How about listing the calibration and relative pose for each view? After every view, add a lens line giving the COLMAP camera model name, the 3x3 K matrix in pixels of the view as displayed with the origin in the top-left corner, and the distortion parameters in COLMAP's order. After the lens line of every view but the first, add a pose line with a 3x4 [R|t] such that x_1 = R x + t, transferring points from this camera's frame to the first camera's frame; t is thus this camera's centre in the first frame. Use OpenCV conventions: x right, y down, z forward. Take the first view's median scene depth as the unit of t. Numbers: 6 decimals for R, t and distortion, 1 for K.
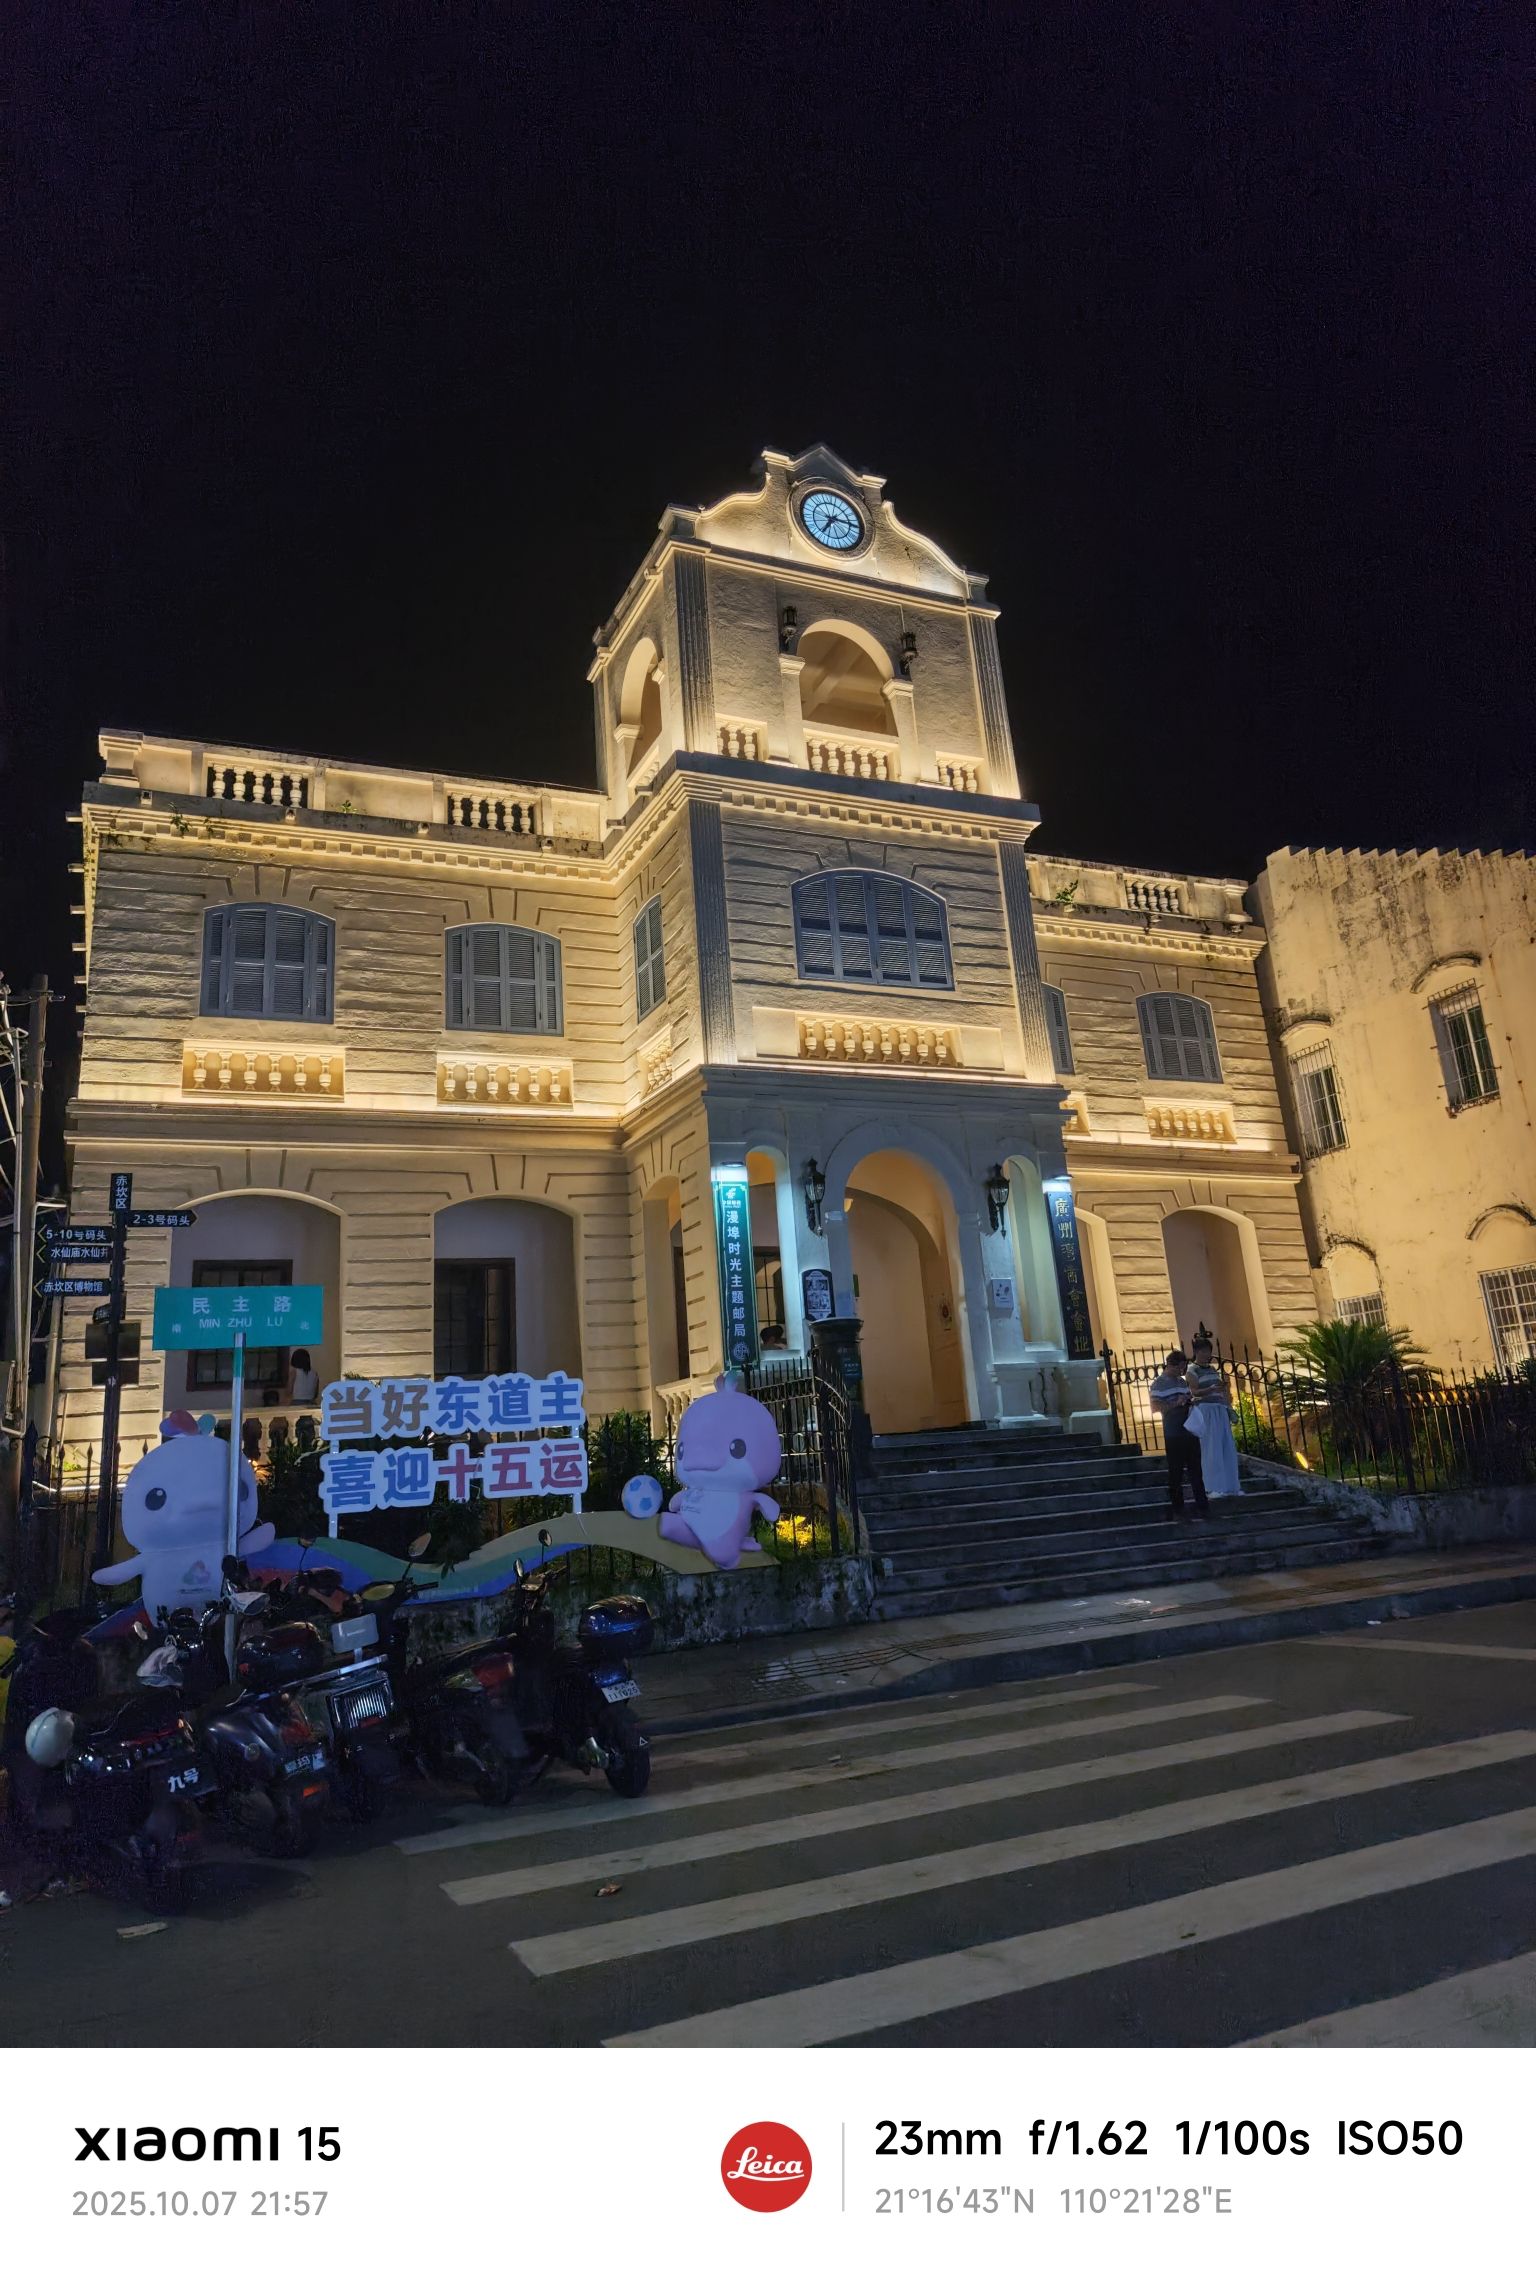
lens RADIAL K [[1394.2, 0, 717.8], [0, 1394.2, 1135.3], [0, 0, 1]] dist [0.008801, -0.000605]
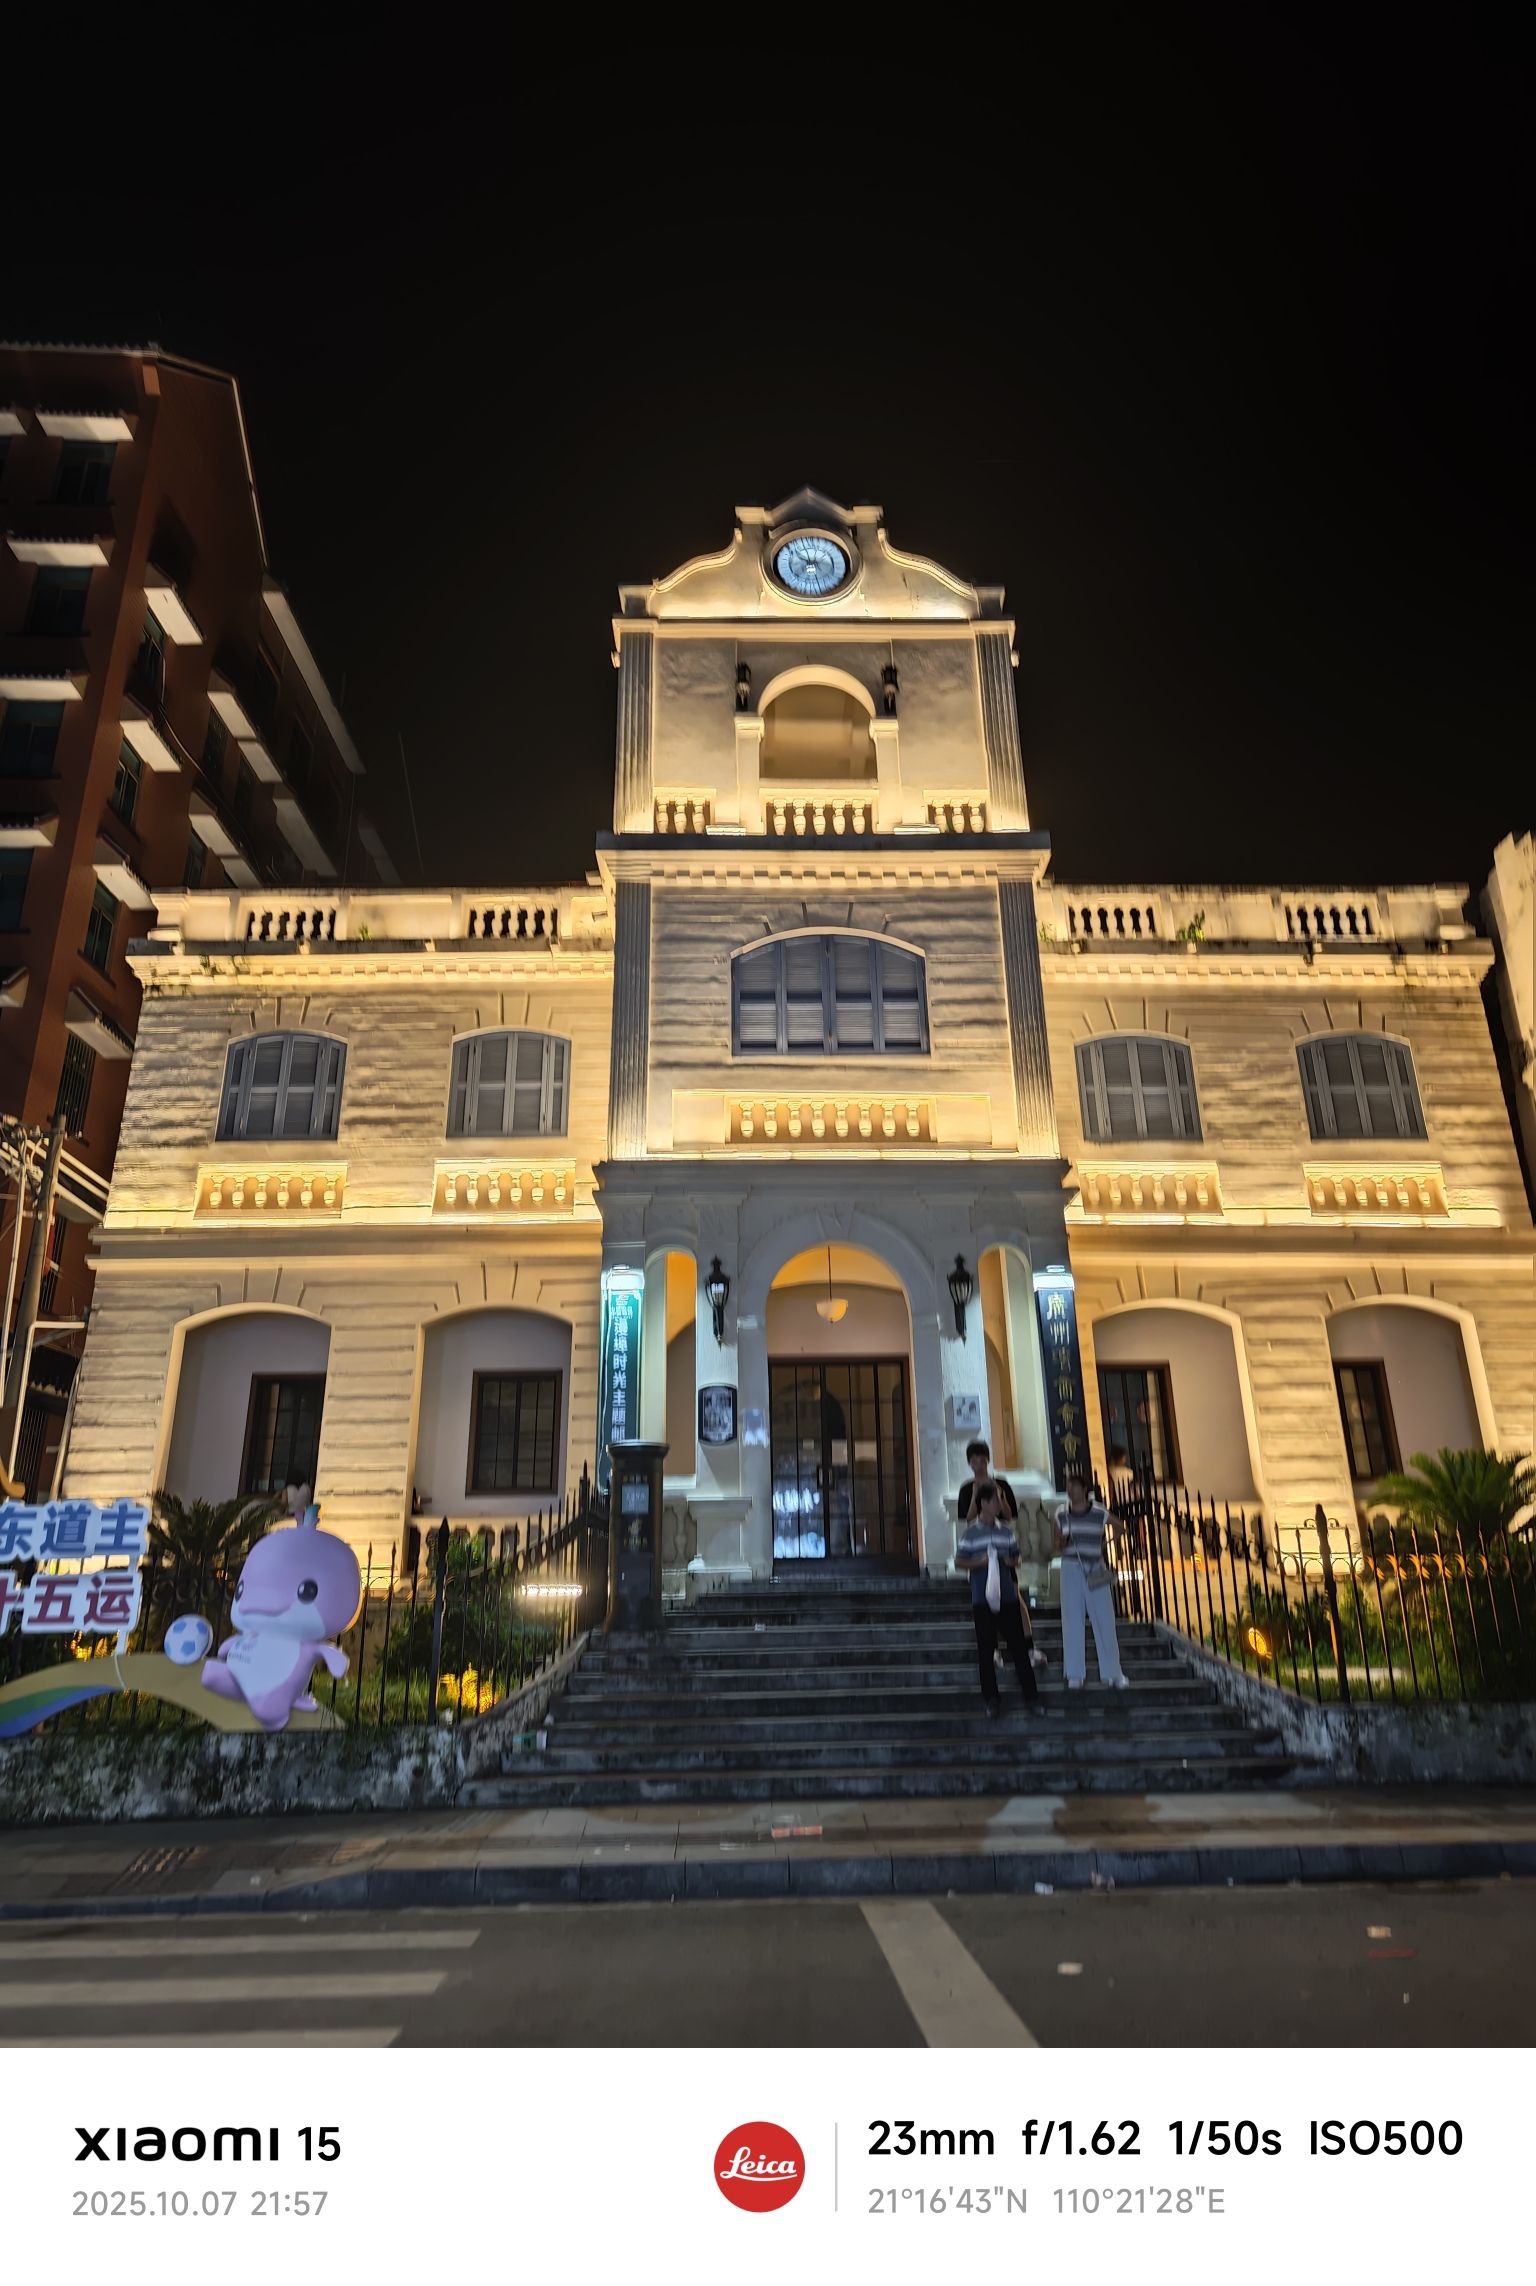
lens RADIAL K [[1394.2, 0, 717.8], [0, 1394.2, 1135.3], [0, 0, 1]] dist [0.008801, -0.000605]
pose [[0.926058, -0.066901, -0.371405, 0.363191], [0.039627, 0.995959, -0.080594, 0.009705], [0.375295, 0.059917, 0.924967, 0.150668]]
